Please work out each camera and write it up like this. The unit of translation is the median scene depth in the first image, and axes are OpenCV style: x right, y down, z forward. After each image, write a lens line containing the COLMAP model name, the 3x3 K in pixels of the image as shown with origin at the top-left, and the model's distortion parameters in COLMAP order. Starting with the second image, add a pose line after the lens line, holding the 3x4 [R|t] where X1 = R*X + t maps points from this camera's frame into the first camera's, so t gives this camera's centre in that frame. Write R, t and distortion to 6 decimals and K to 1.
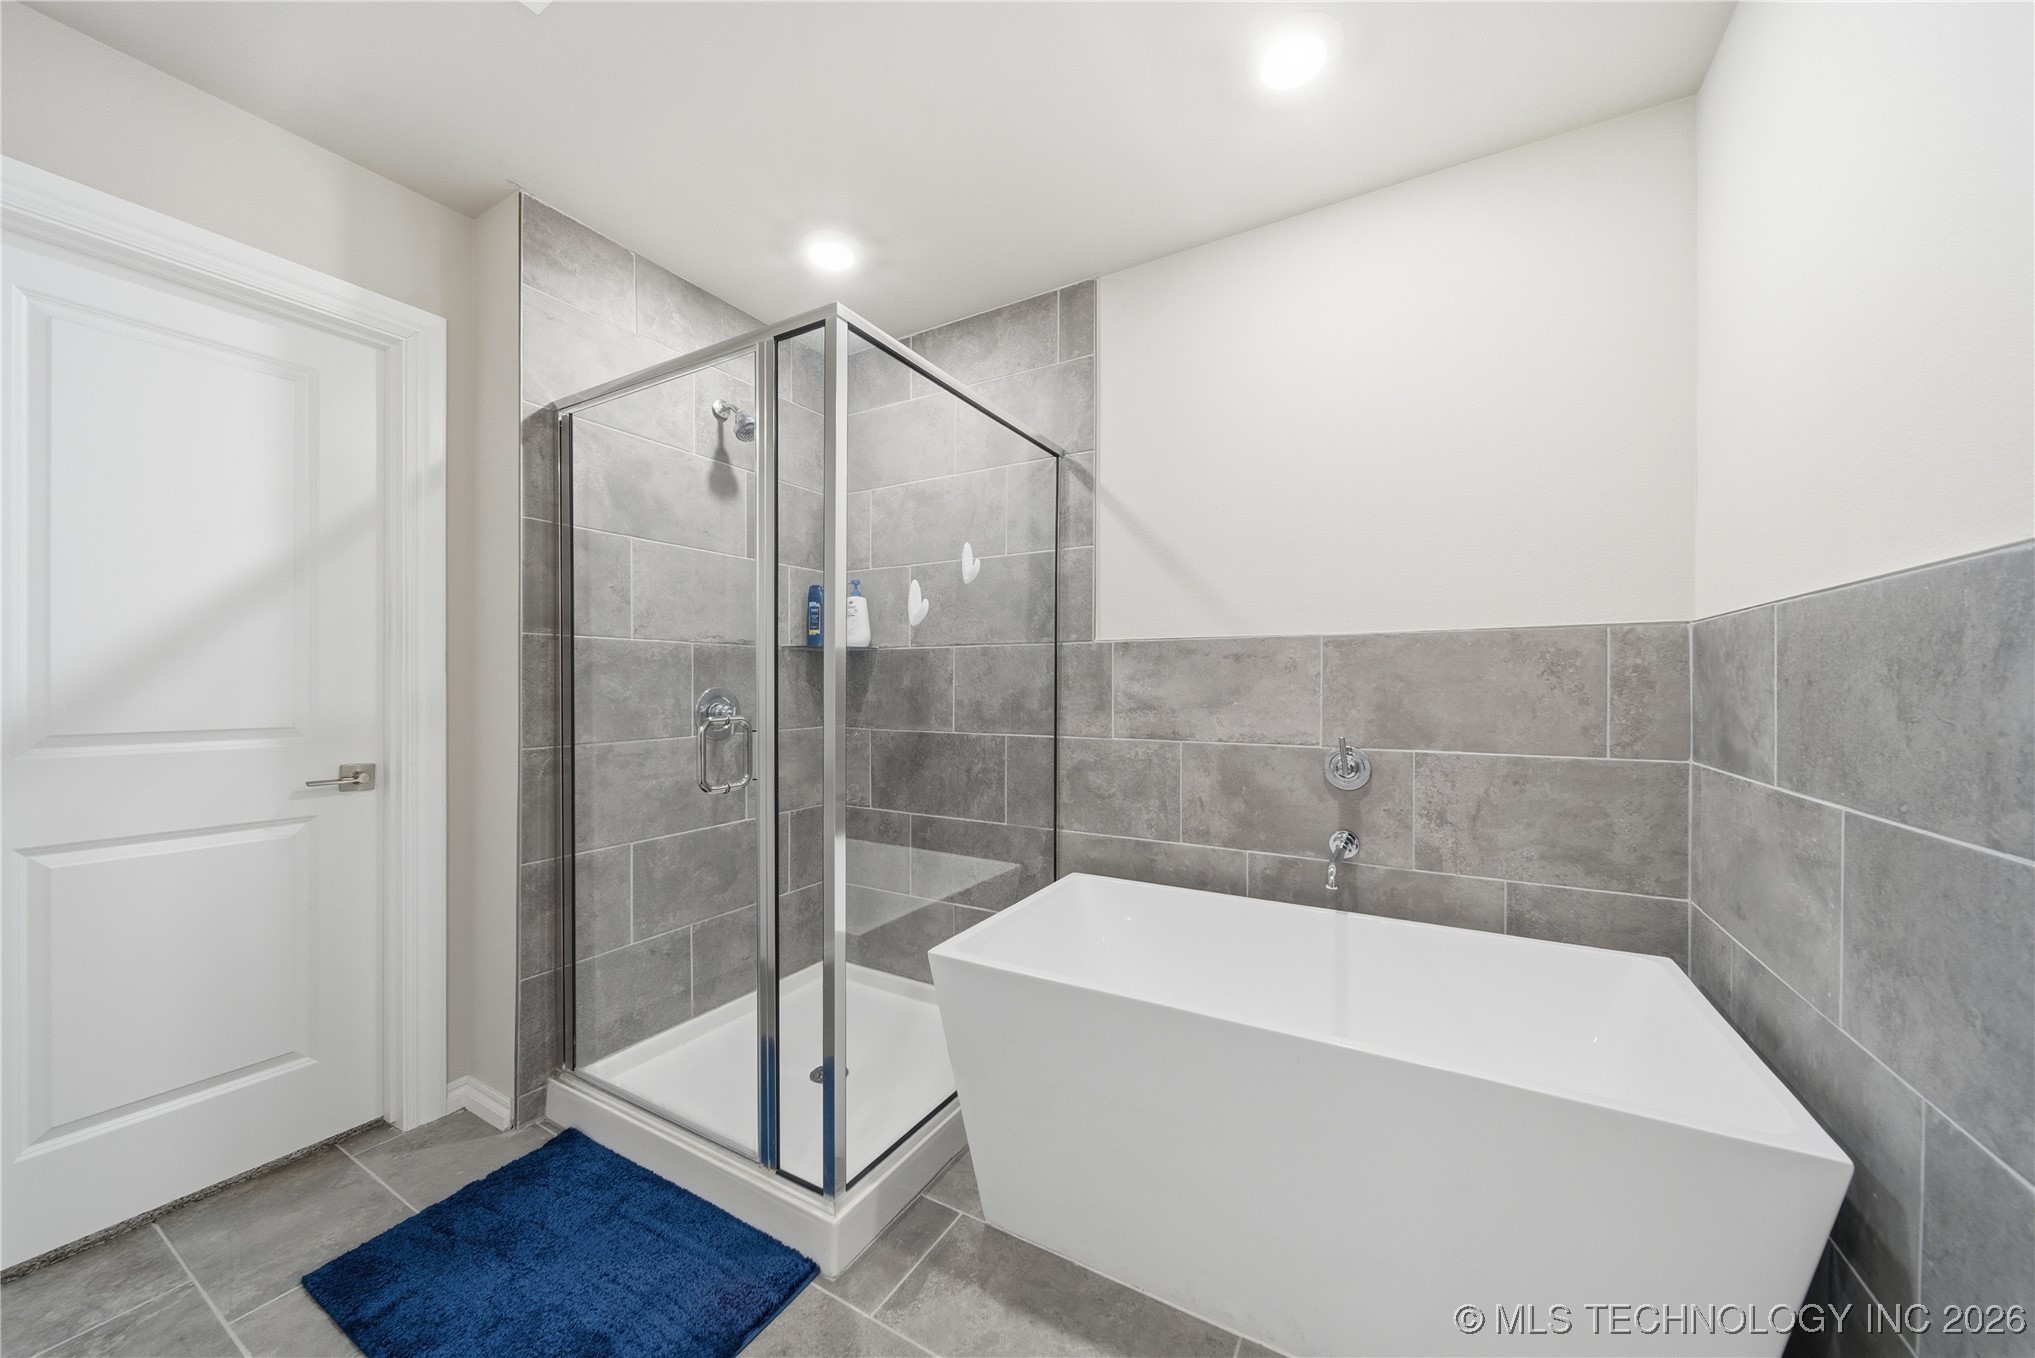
lens RADIAL K [[716.8, 0, 1009.6], [0, 716.8, 687.2], [0, 0, 1]] dist [-0.000195, -0.000651]
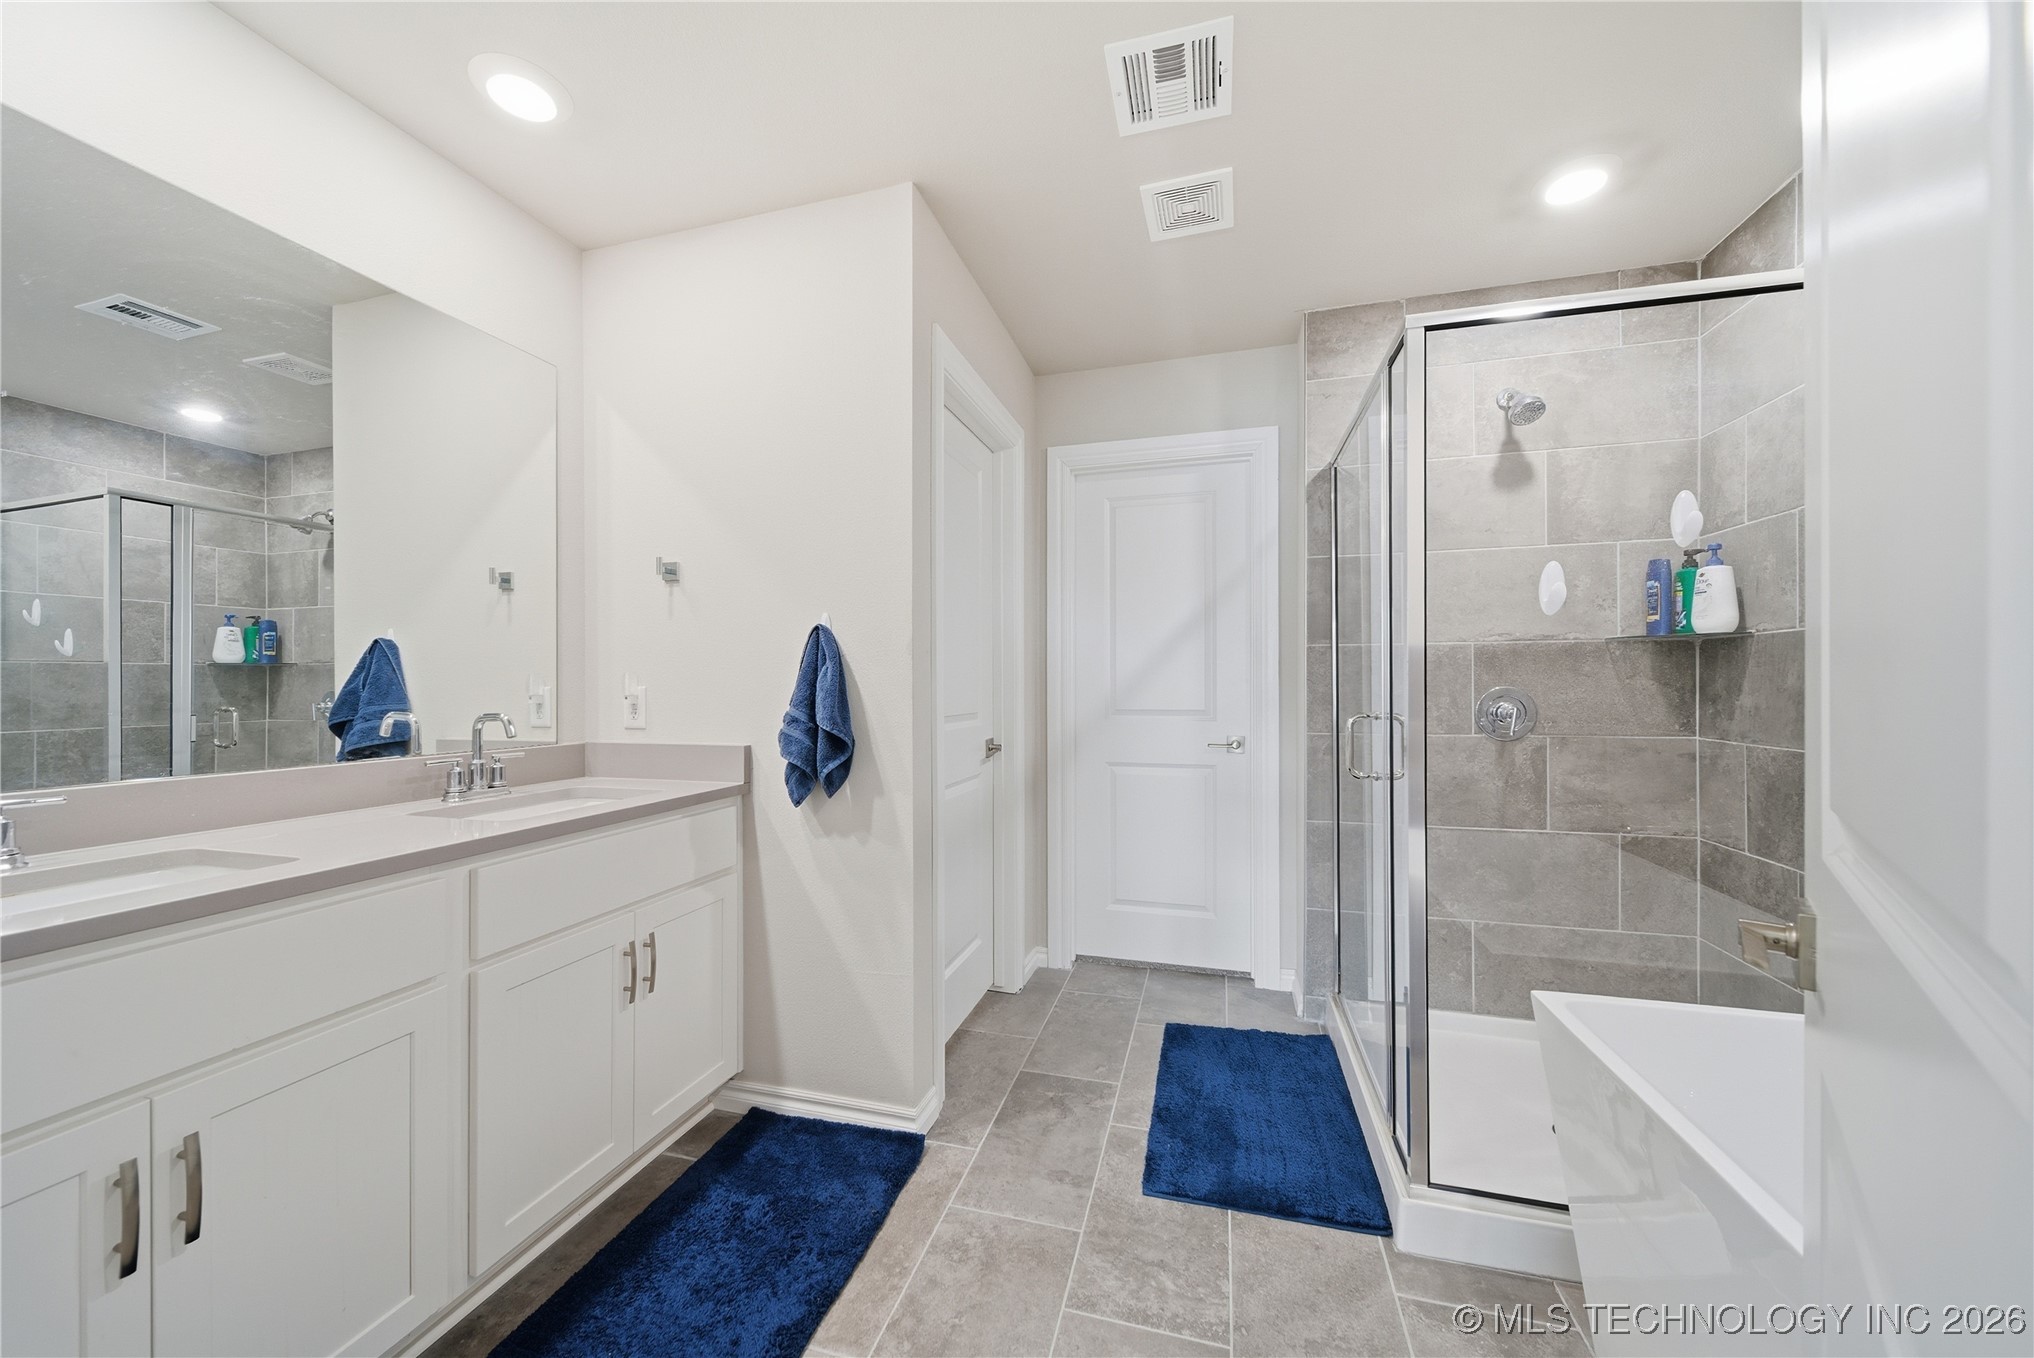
lens RADIAL K [[716.4, 0, 1004.7], [0, 716.4, 681.9], [0, 0, 1]] dist [-0.000195, -0.000651]
pose [[0.249458, -0.003391, -0.968380, 0.455542], [-0.000125, 0.999994, -0.003534, -0.003168], [0.968386, 0.001002, 0.249456, 0.129601]]
